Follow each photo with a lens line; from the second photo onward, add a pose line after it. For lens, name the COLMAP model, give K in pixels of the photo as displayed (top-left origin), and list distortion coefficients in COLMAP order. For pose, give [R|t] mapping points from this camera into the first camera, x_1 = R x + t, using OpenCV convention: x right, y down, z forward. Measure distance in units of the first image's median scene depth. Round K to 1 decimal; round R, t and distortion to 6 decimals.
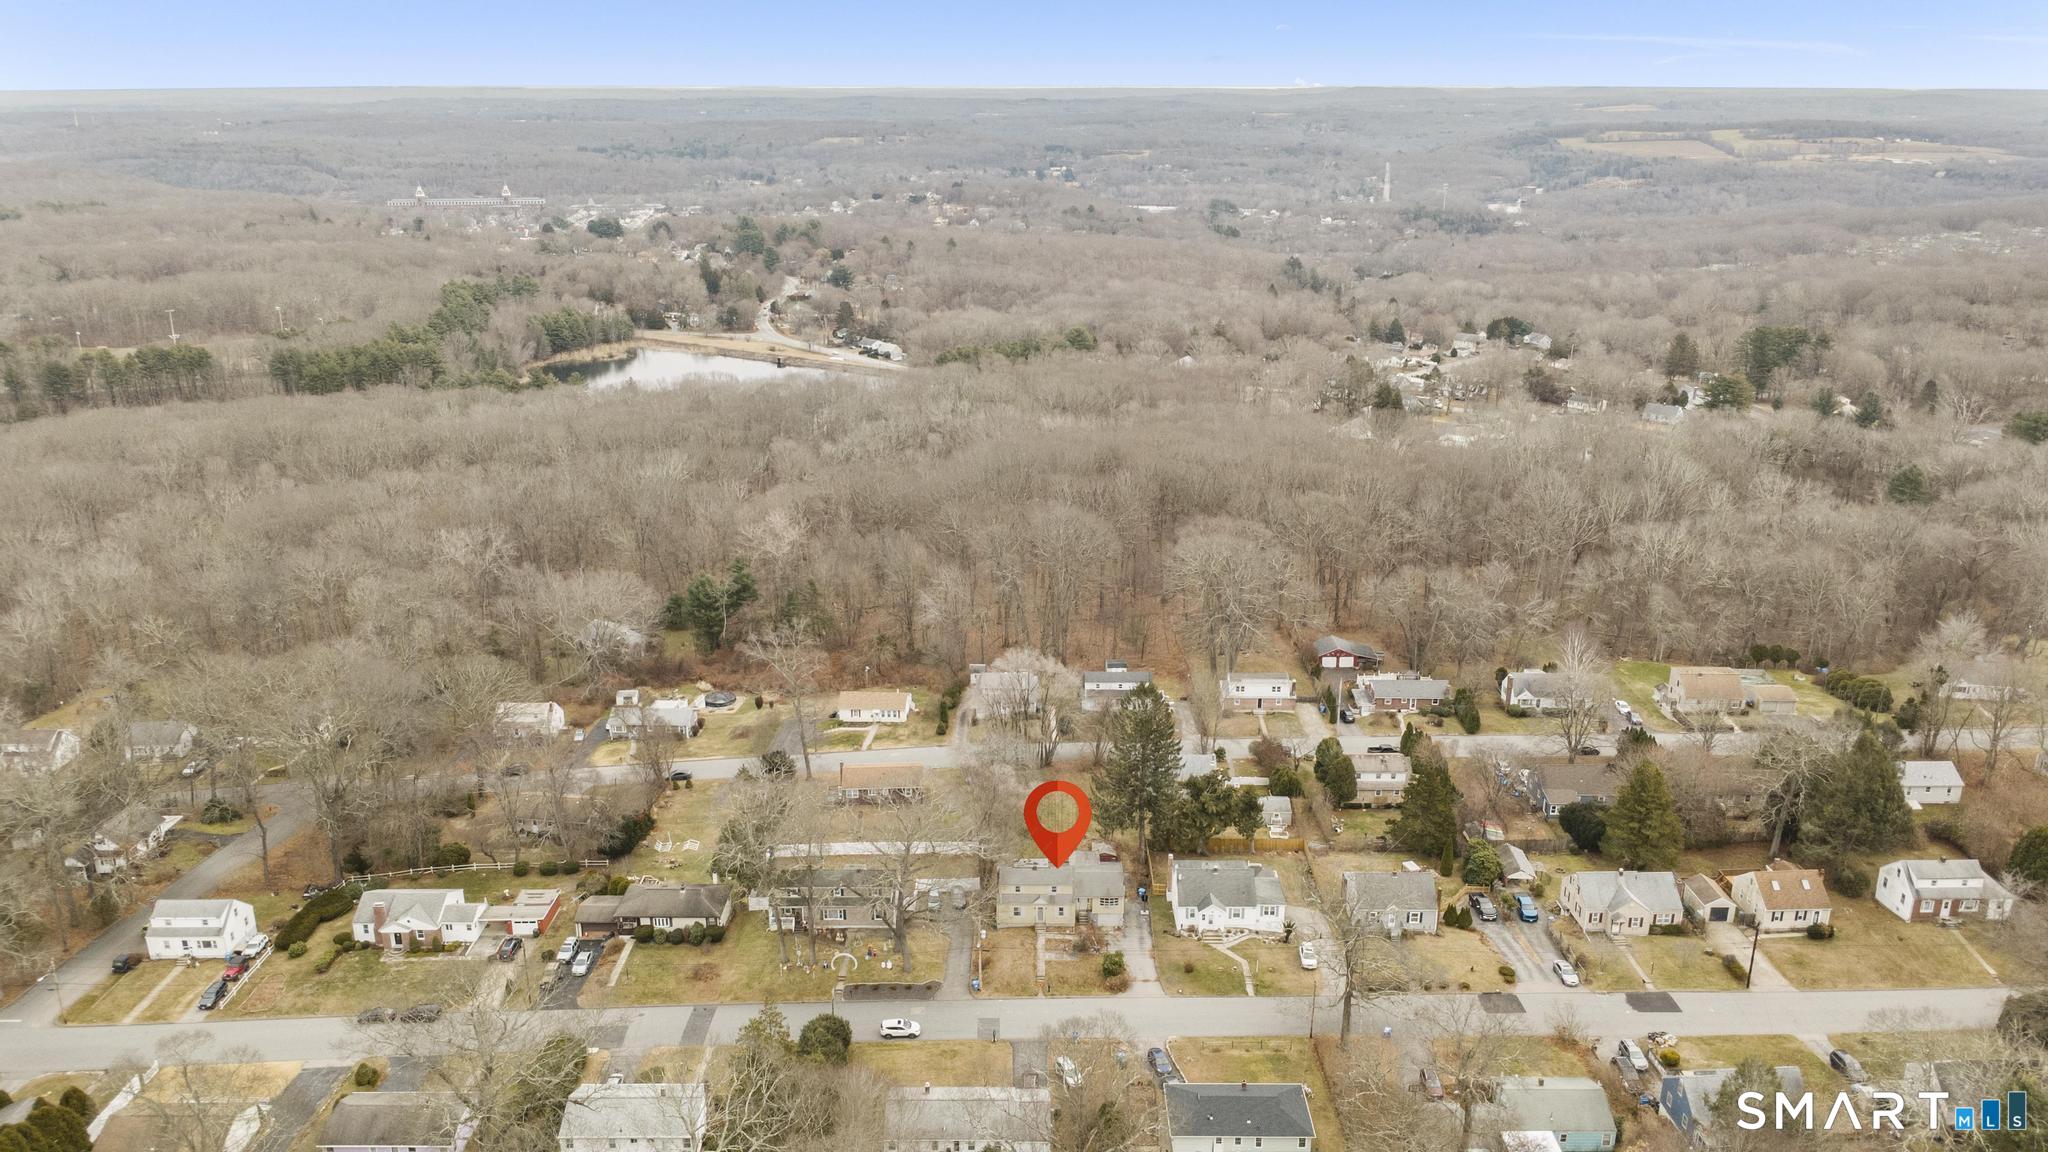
lens RADIAL K [[1498.5, 0, 1024.0], [0, 1498.5, 576.0], [0, 0, 1]] dist [0.009864, -0.001890]
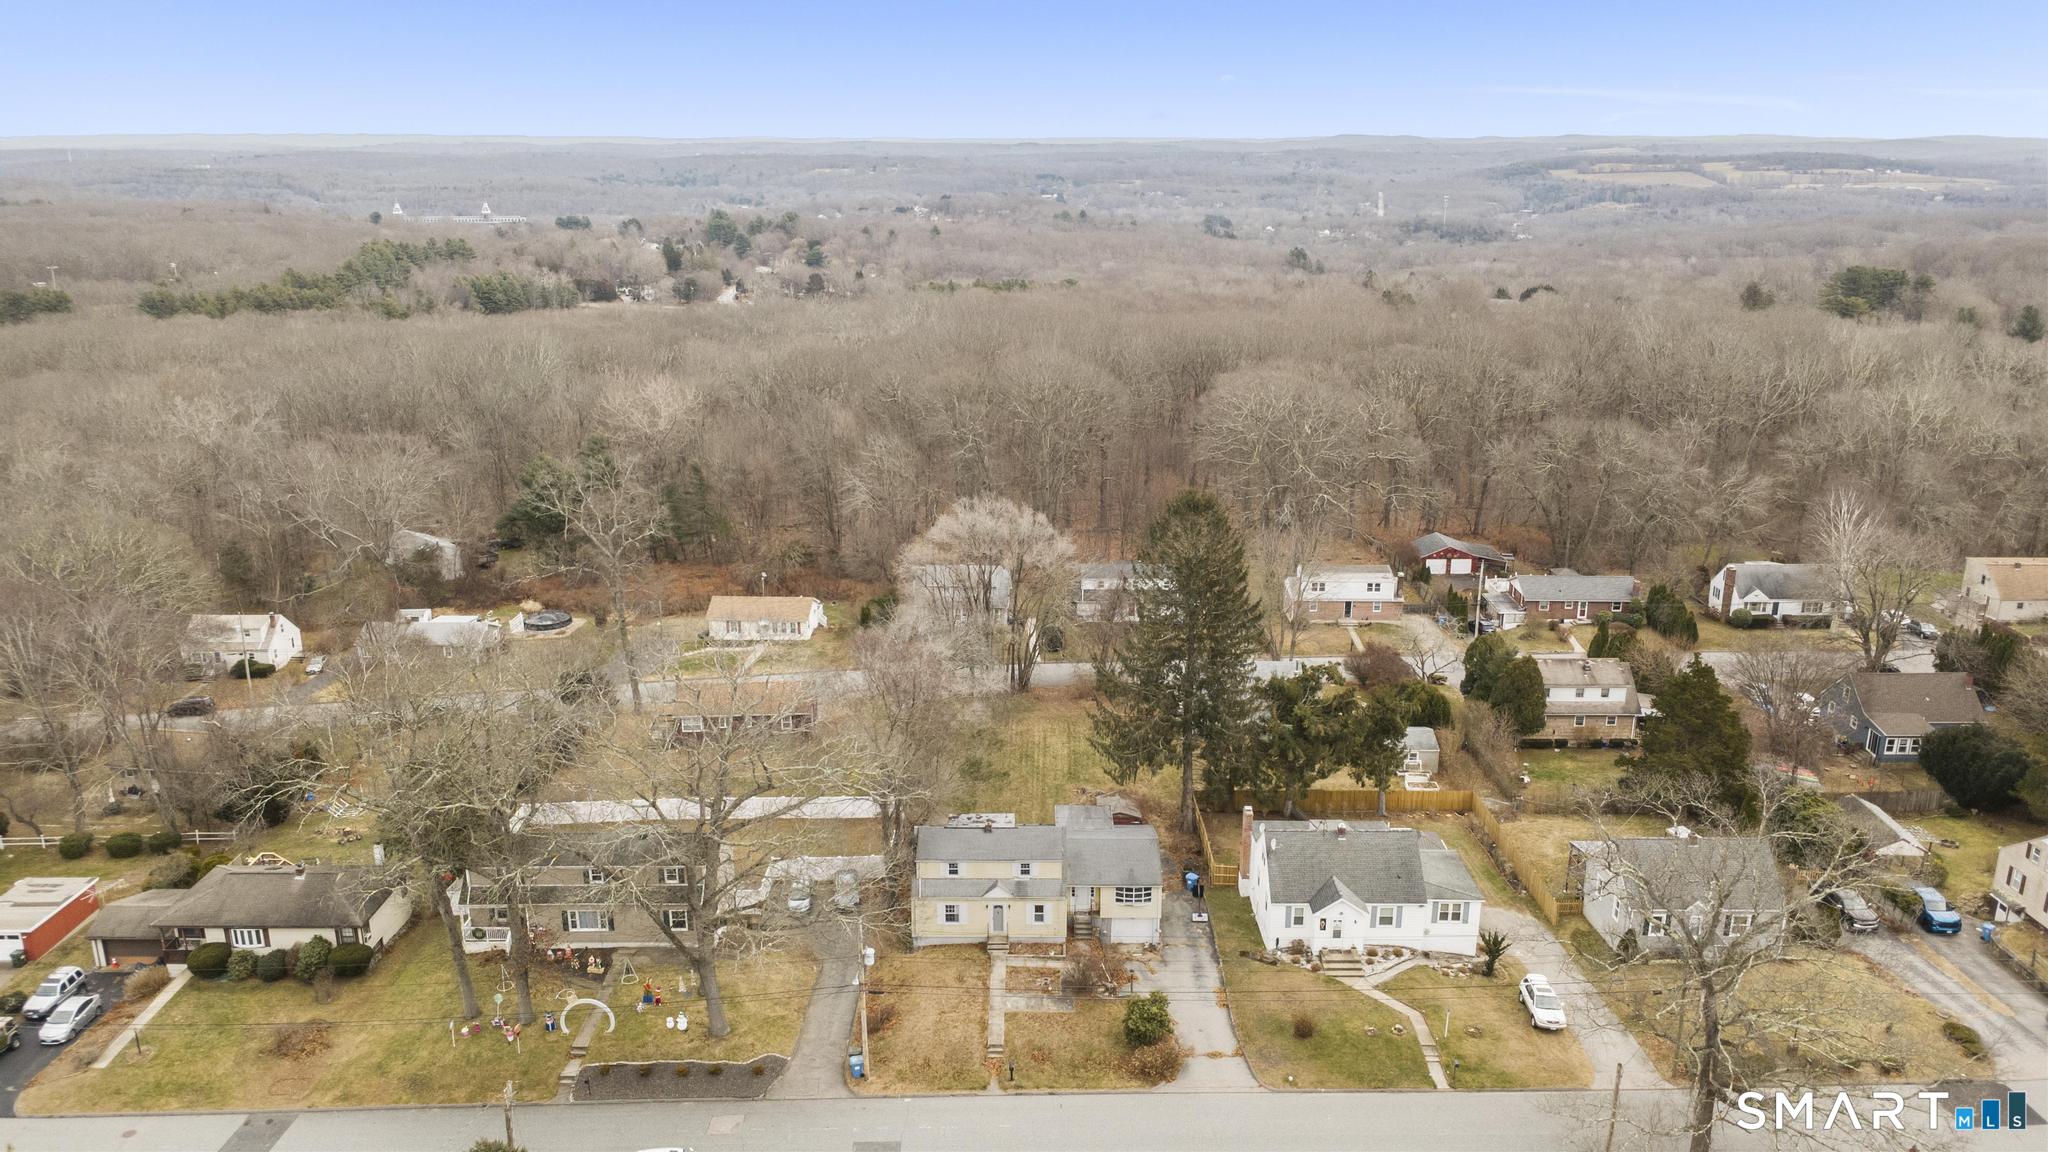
lens RADIAL K [[1471.4, 0, 1024.0], [0, 1471.4, 576.0], [0, 0, 1]] dist [0.032450, -0.044679]
pose [[0.999988, -0.000174, 0.004931, 0.015282], [0.000309, 0.999621, -0.027516, 0.109674], [-0.004925, 0.027517, 0.999609, 0.443350]]
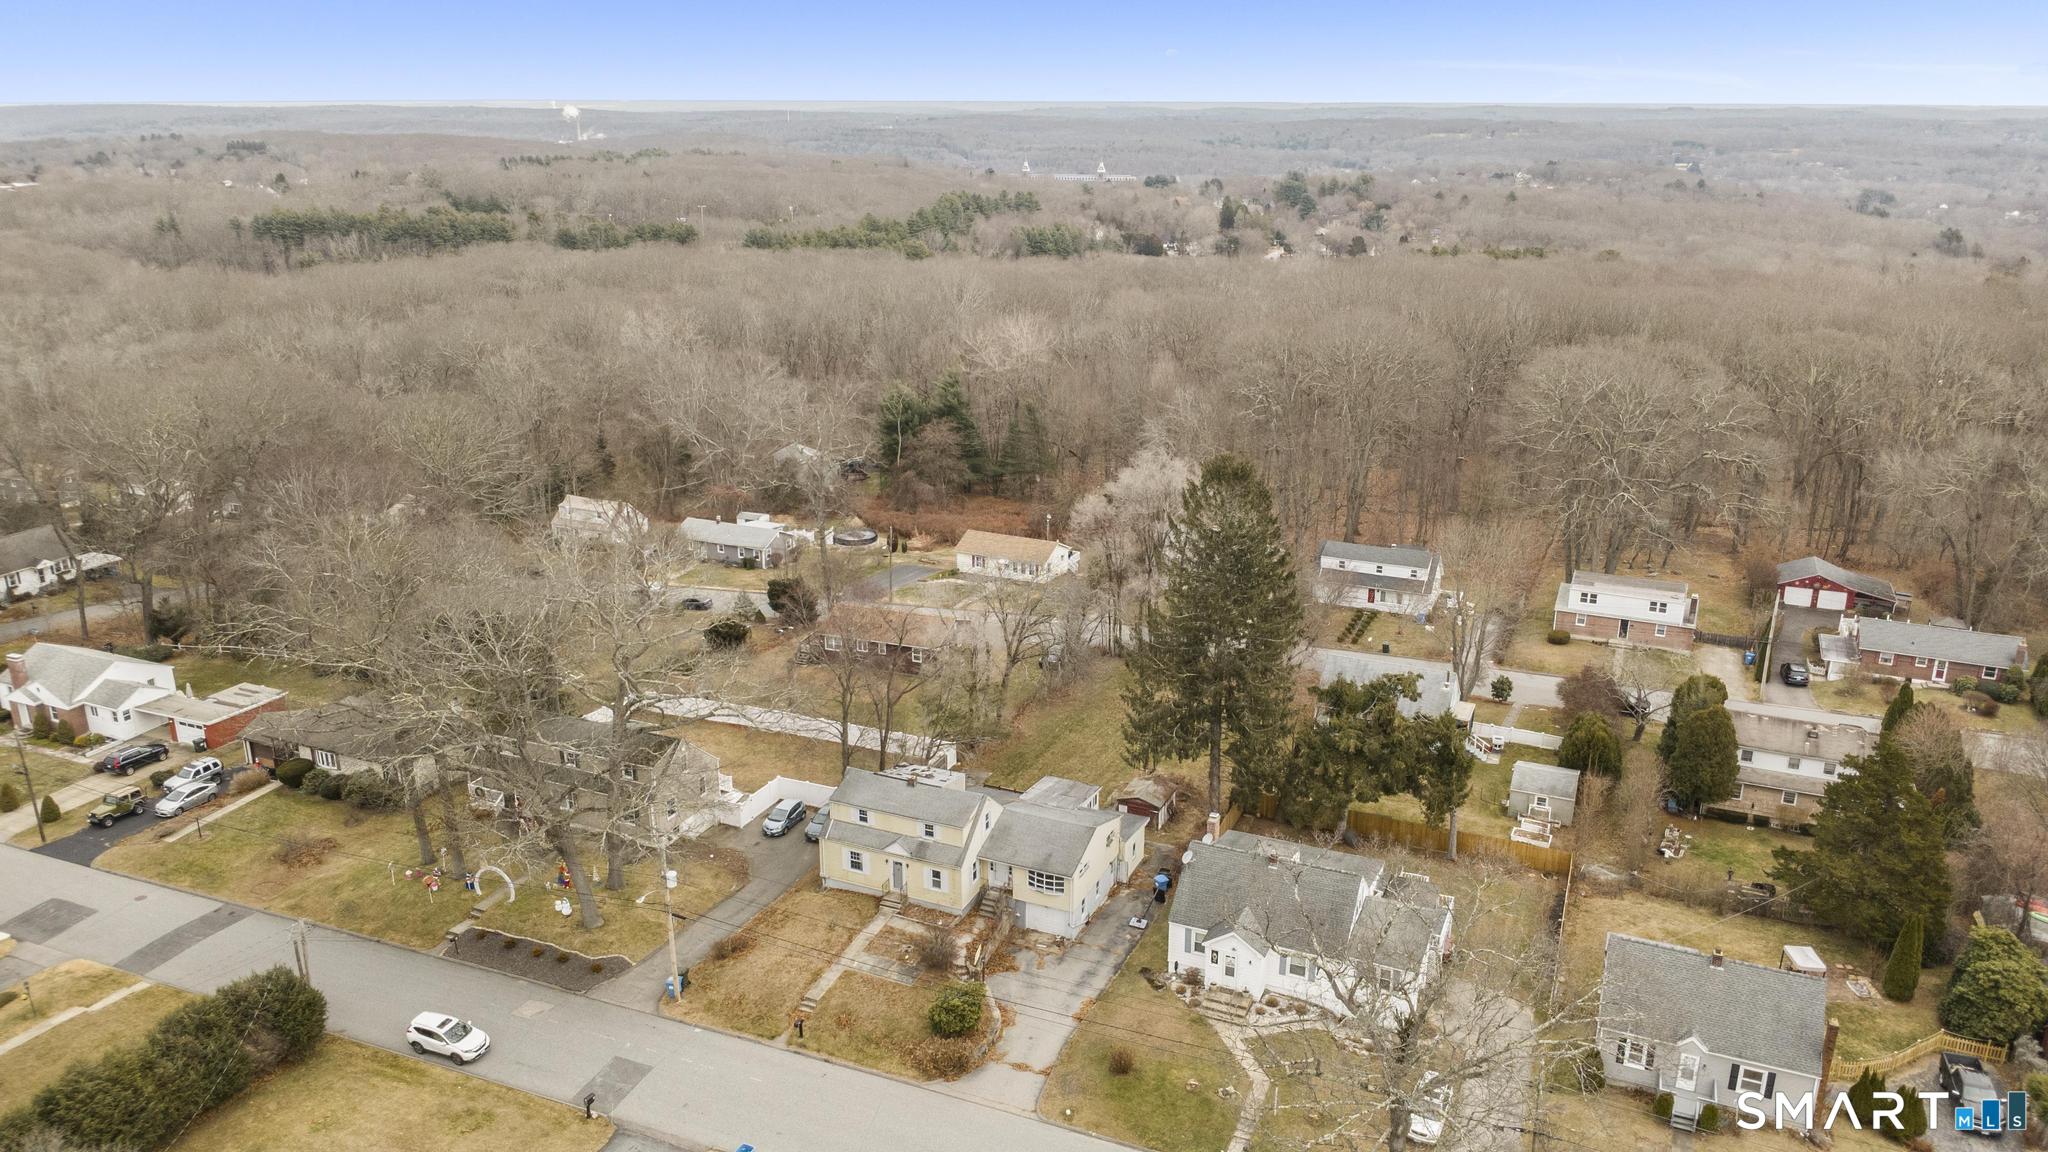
lens RADIAL K [[1441.6, 0, 1024.0], [0, 1441.6, 576.0], [0, 0, 1]] dist [0.032794, -0.048814]
pose [[0.919861, 0.125913, -0.371487, 0.186108], [-0.125795, 0.991750, 0.024658, 0.099921], [0.371527, 0.024050, 0.928111, 0.513780]]
